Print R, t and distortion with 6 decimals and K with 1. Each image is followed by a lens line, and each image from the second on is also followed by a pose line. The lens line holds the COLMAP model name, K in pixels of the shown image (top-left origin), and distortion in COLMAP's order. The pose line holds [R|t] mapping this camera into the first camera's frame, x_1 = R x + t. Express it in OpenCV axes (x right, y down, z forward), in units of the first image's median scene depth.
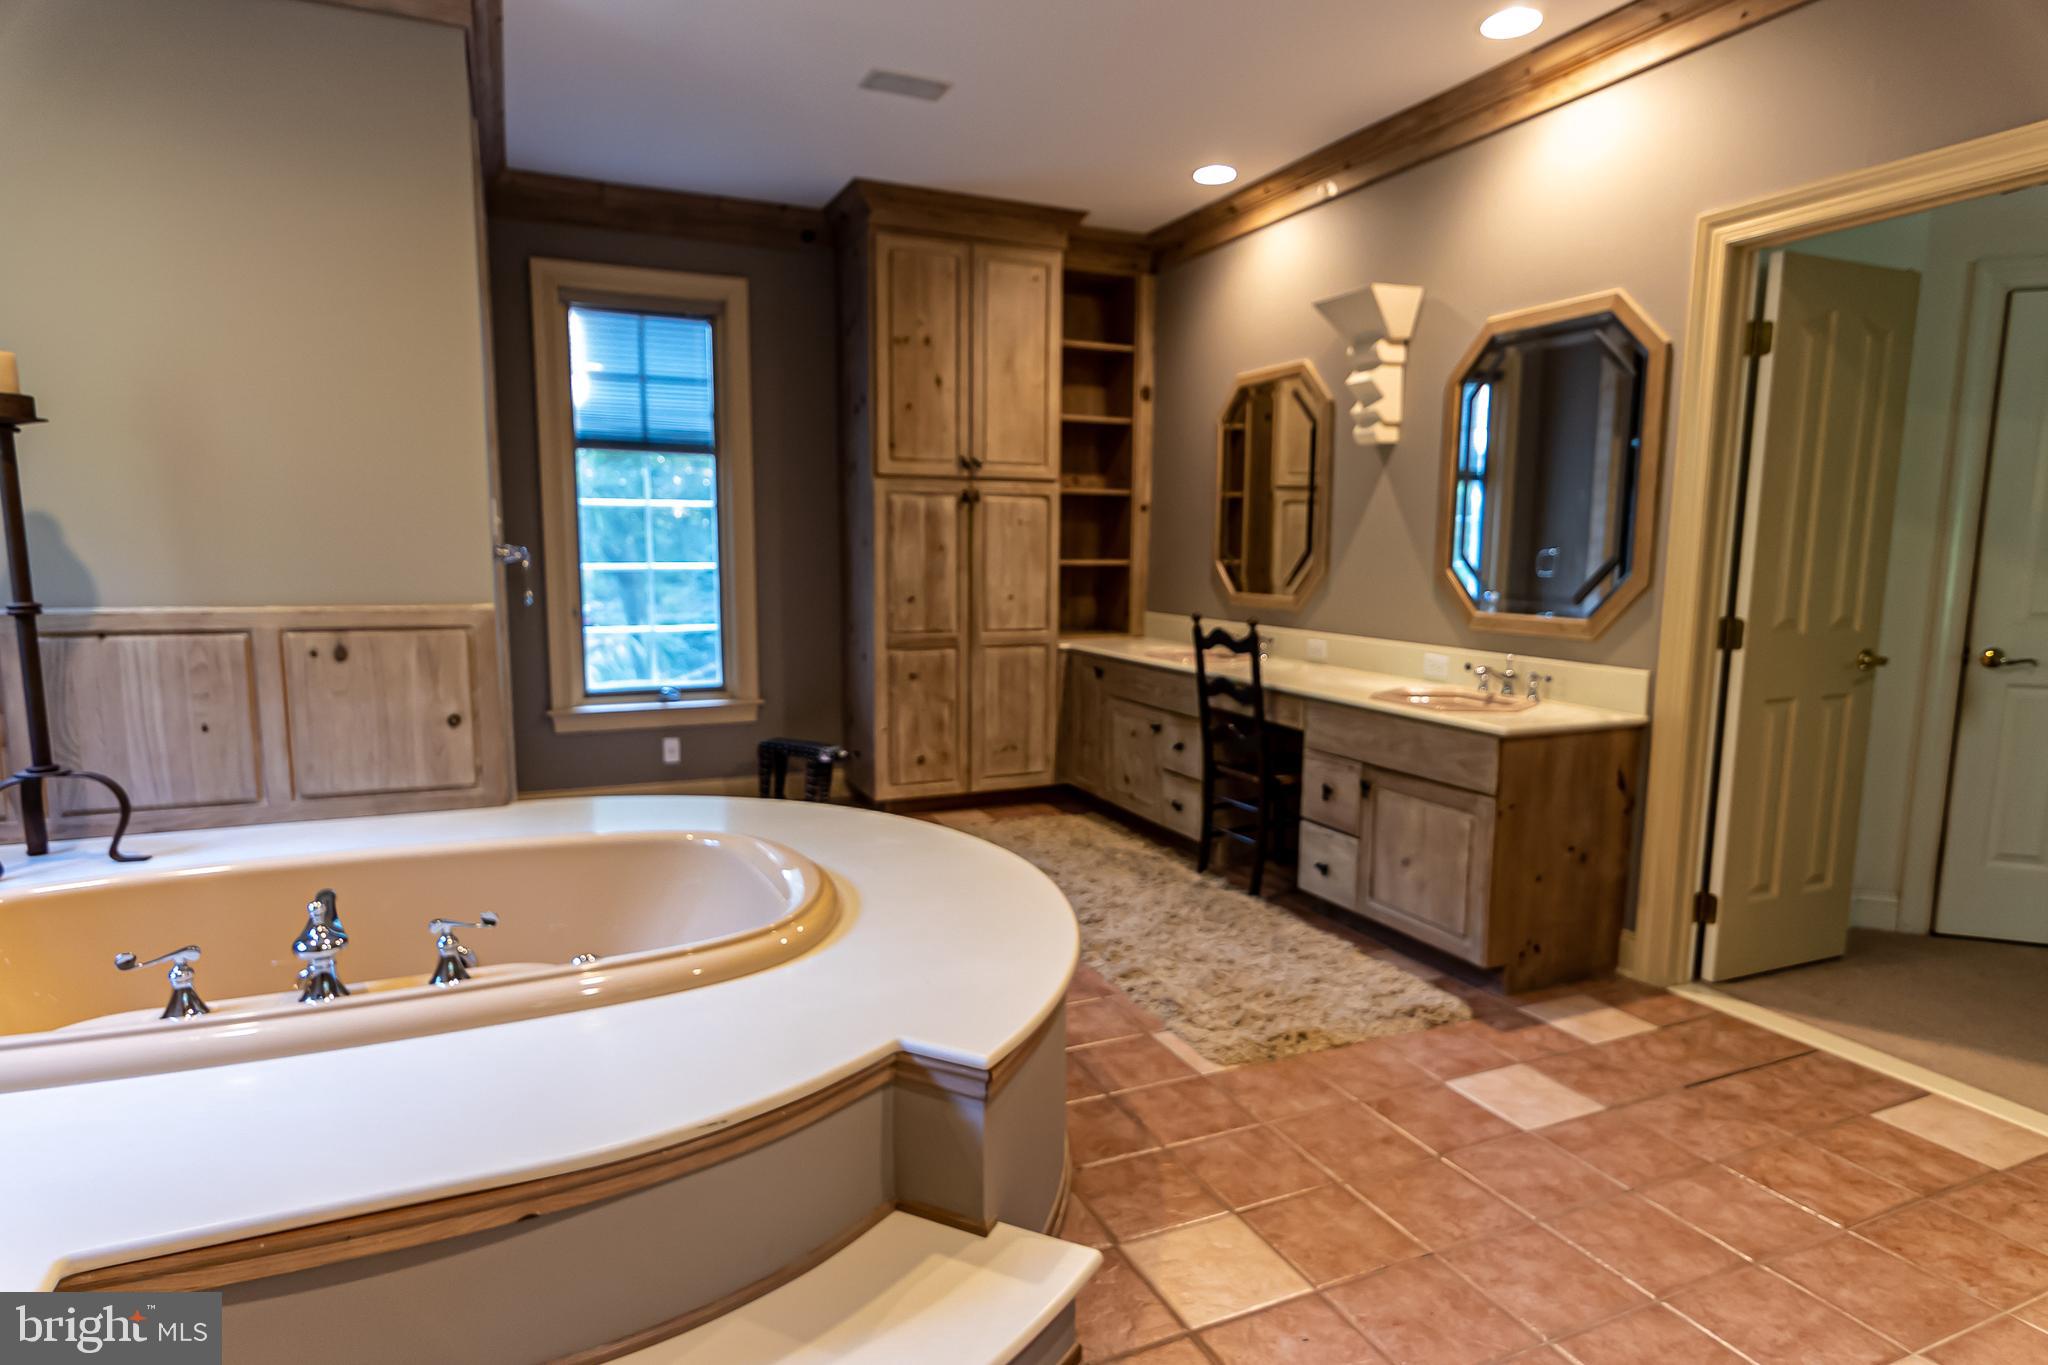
lens RADIAL K [[1147.9, 0, 1018.6], [0, 1147.9, 711.1], [0, 0, 1]] dist [0.001287, 0.001847]
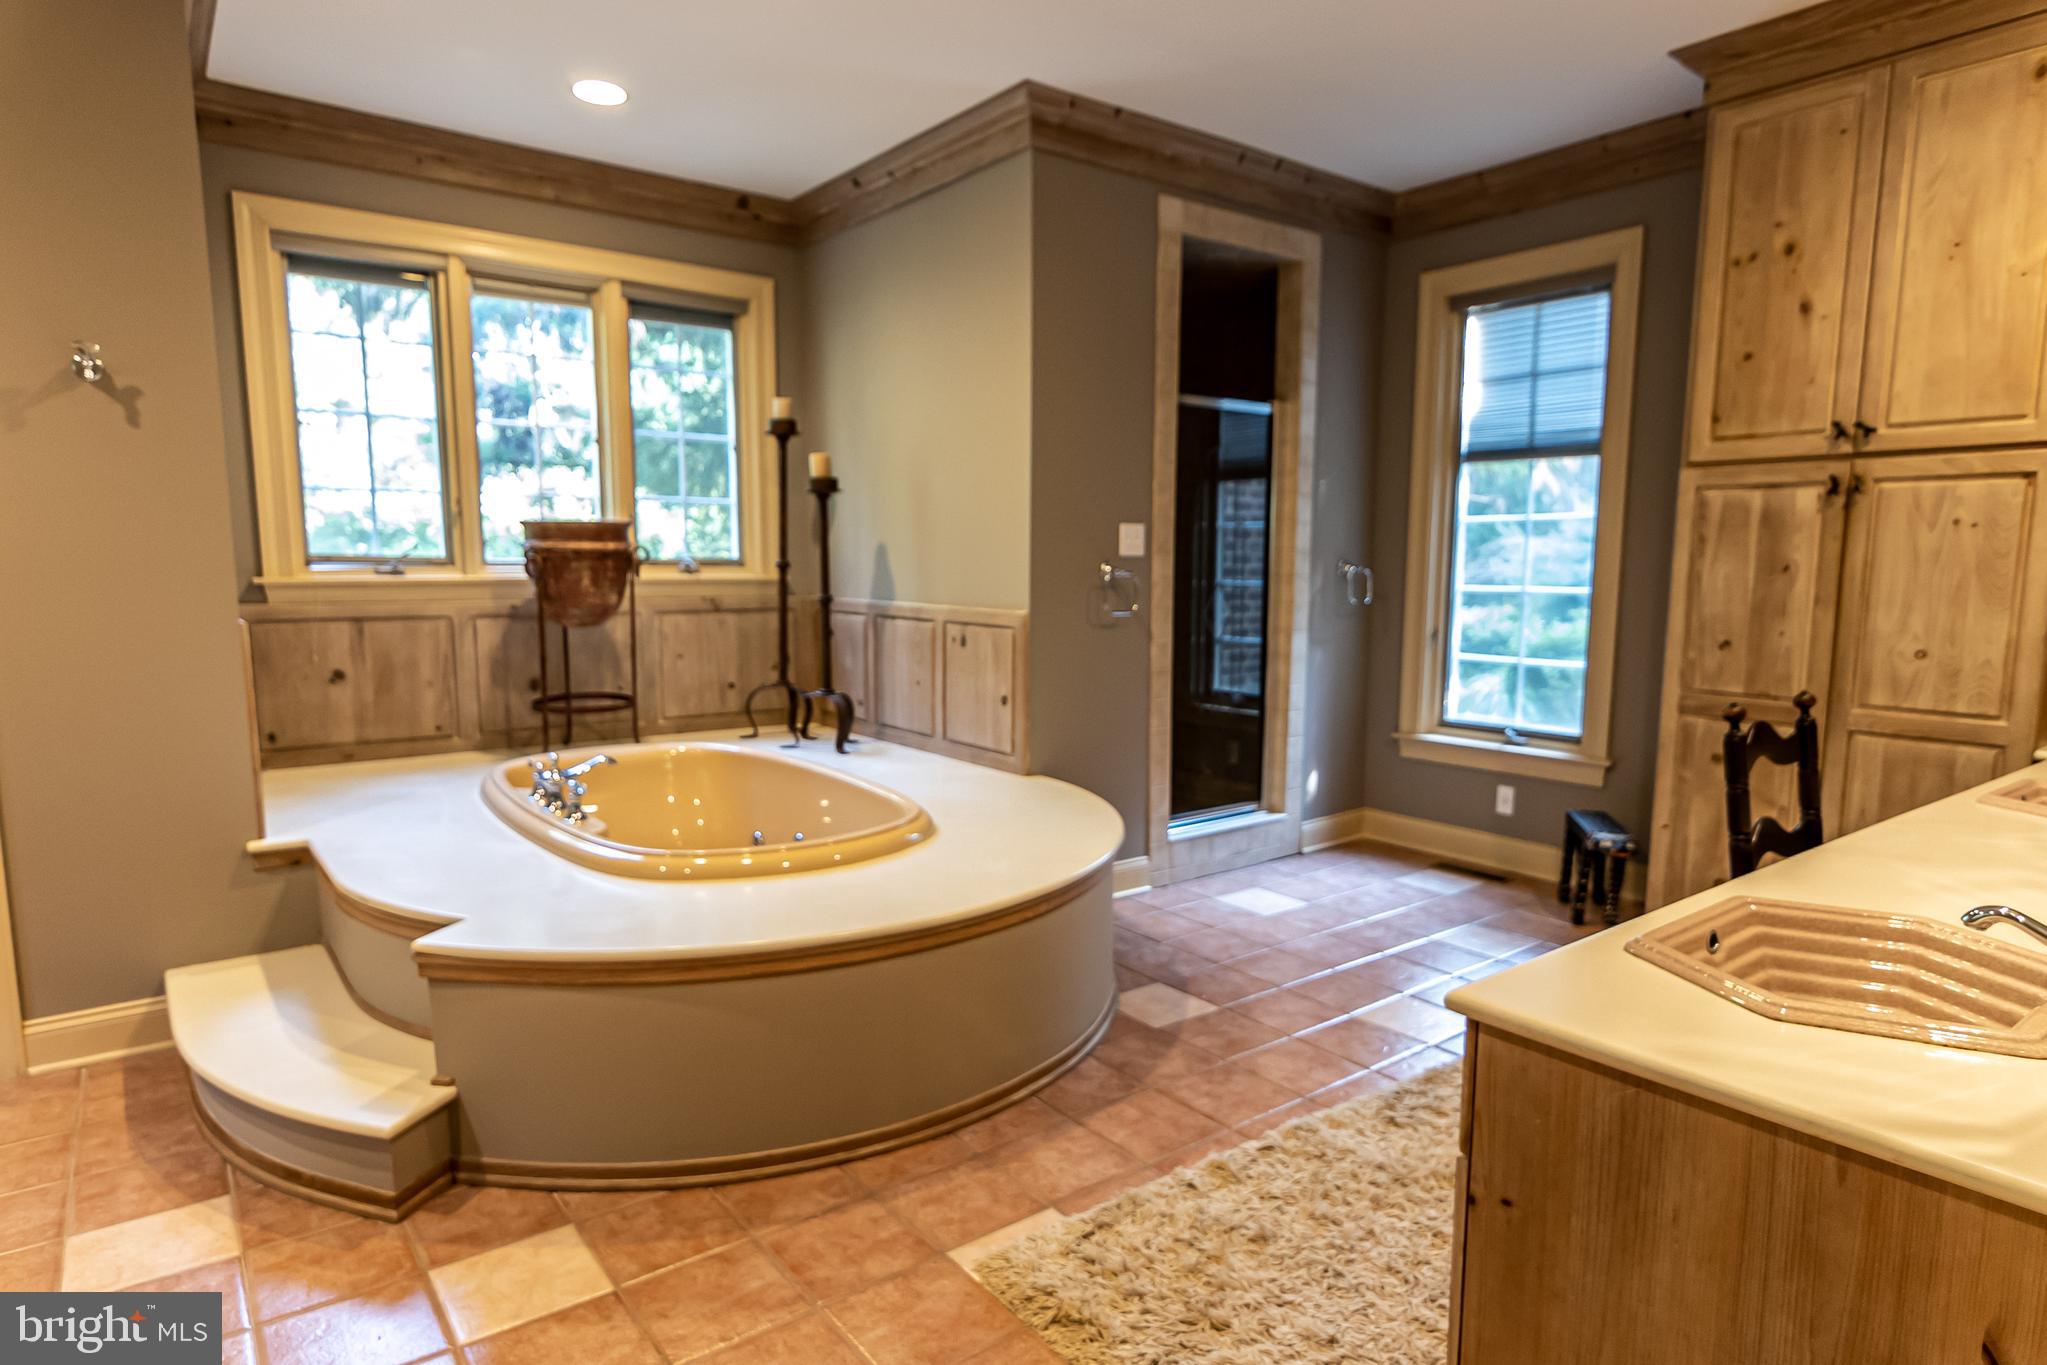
lens RADIAL K [[1147.3, 0, 1018.1], [0, 1147.3, 711.1], [0, 0, 1]] dist [0.001287, 0.001847]
pose [[0.231670, 0.120484, -0.965305, 0.464243], [-0.142171, 0.985839, 0.088926, -0.059896], [0.962350, 0.116637, 0.245518, 0.441110]]
